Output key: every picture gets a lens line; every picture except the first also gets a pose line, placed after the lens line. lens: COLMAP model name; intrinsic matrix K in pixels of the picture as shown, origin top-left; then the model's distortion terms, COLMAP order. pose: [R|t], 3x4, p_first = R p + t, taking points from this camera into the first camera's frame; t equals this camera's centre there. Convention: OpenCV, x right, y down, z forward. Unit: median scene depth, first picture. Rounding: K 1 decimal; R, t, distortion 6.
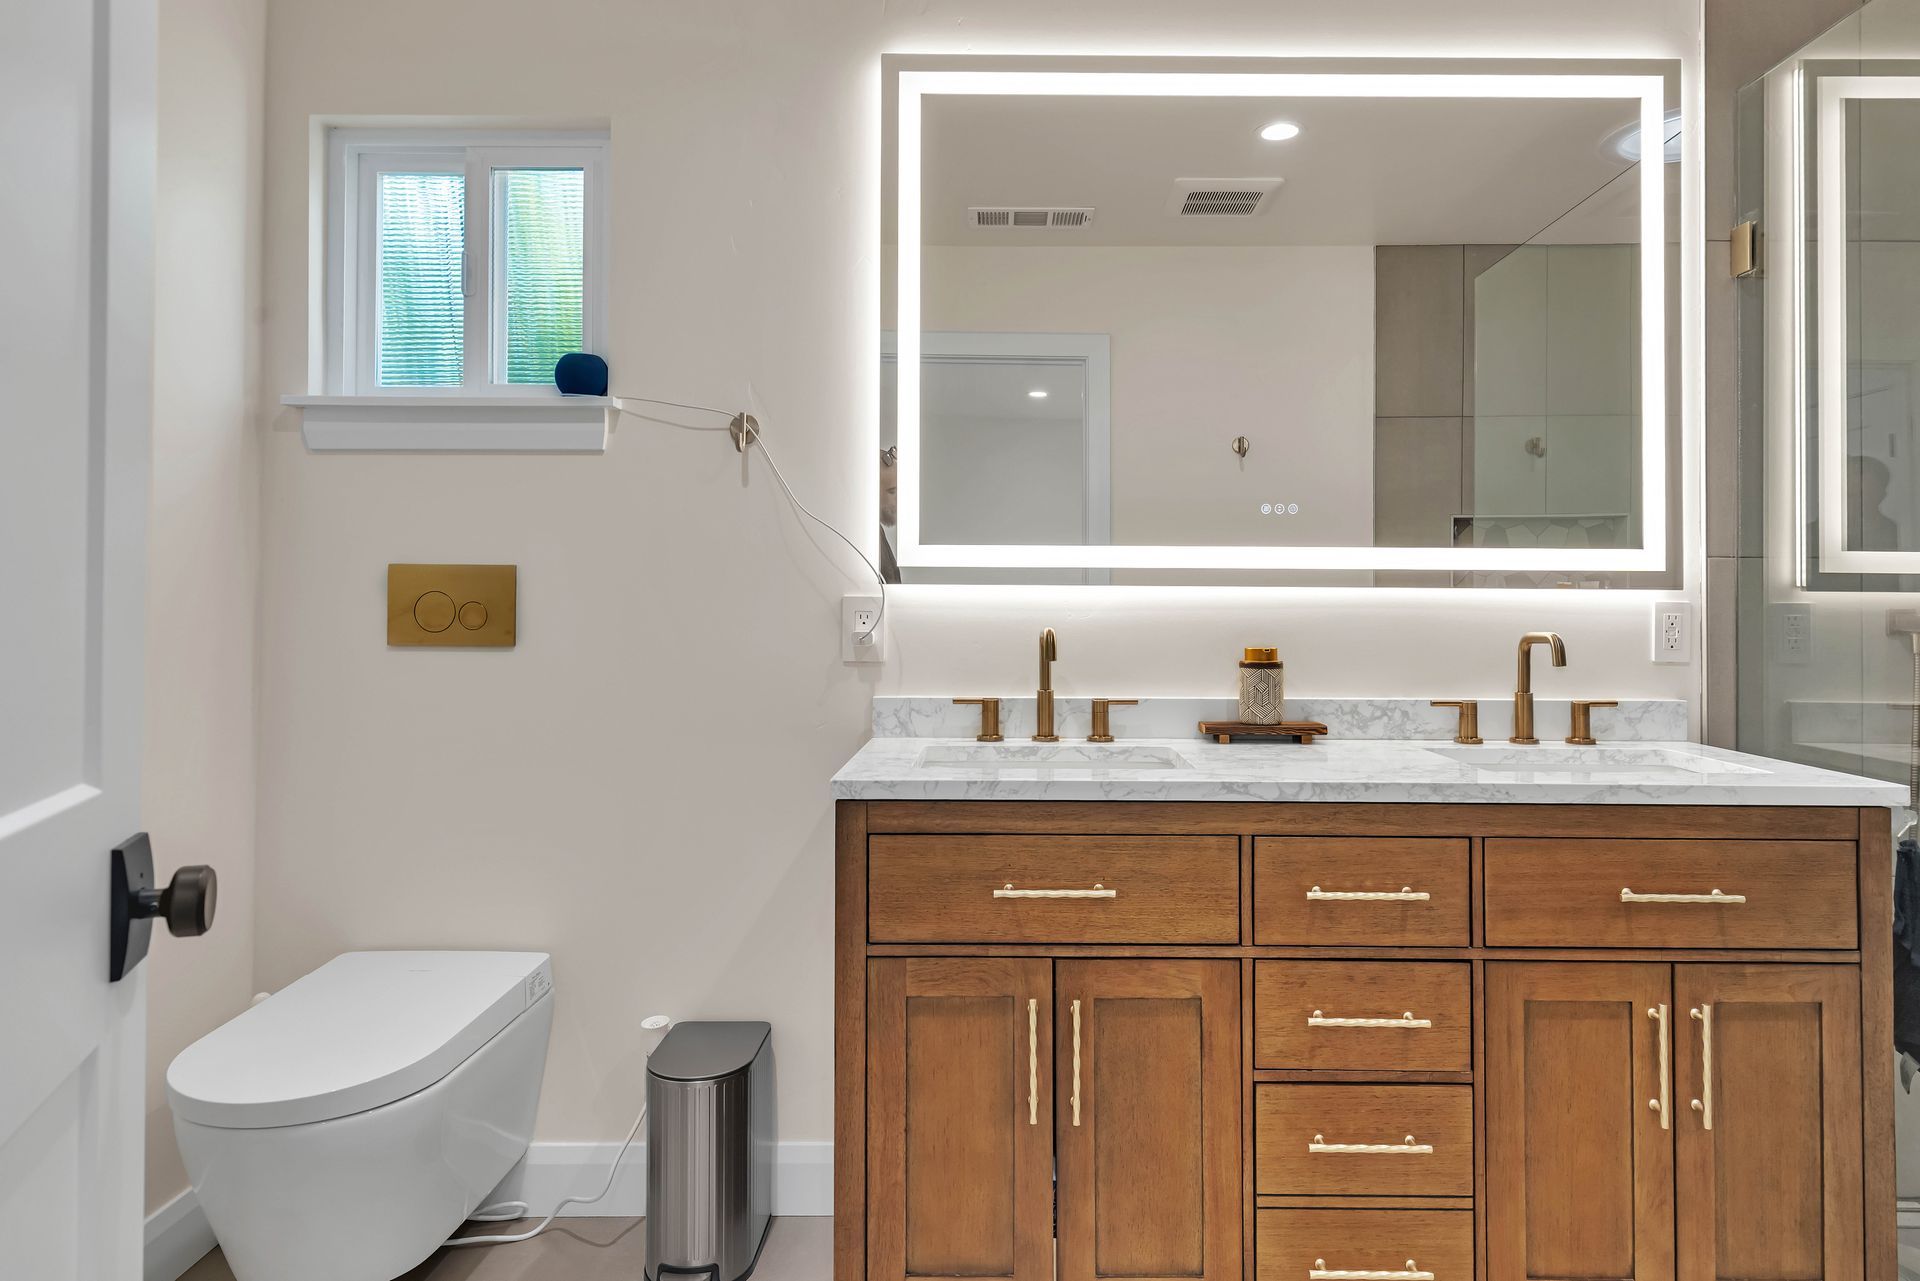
lens RADIAL K [[1159.5, 0, 988.7], [0, 1159.5, 588.3], [0, 0, 1]] dist [0.003023, -0.000072]
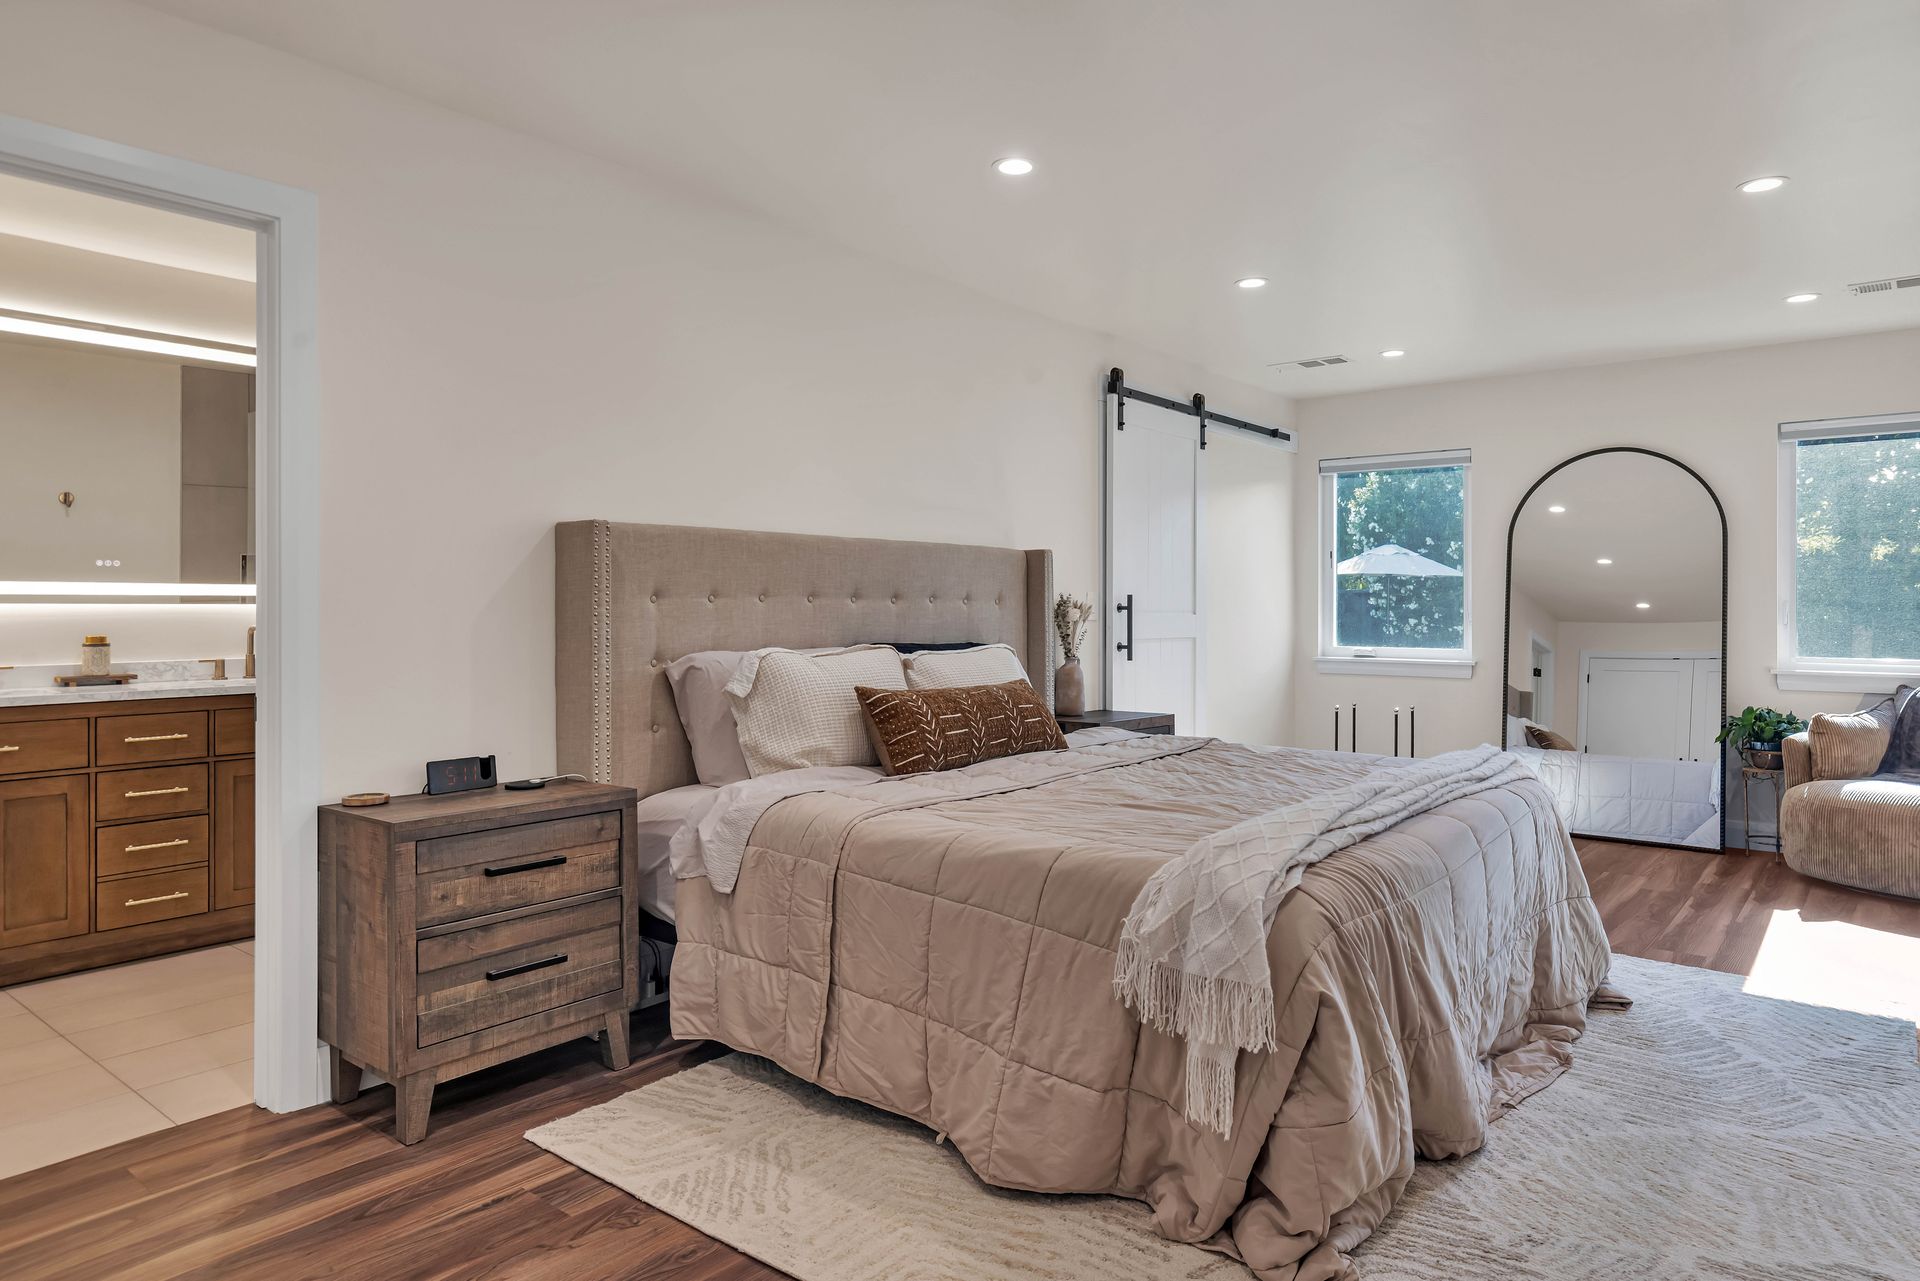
lens RADIAL K [[1159.5, 0, 988.7], [0, 1159.5, 588.3], [0, 0, 1]] dist [0.003023, -0.000072]
pose [[0.614152, 0.004506, 0.789175, -0.470472], [-0.000339, 0.999985, -0.005446, -0.022164], [-0.789188, 0.003077, 0.614145, -1.686478]]
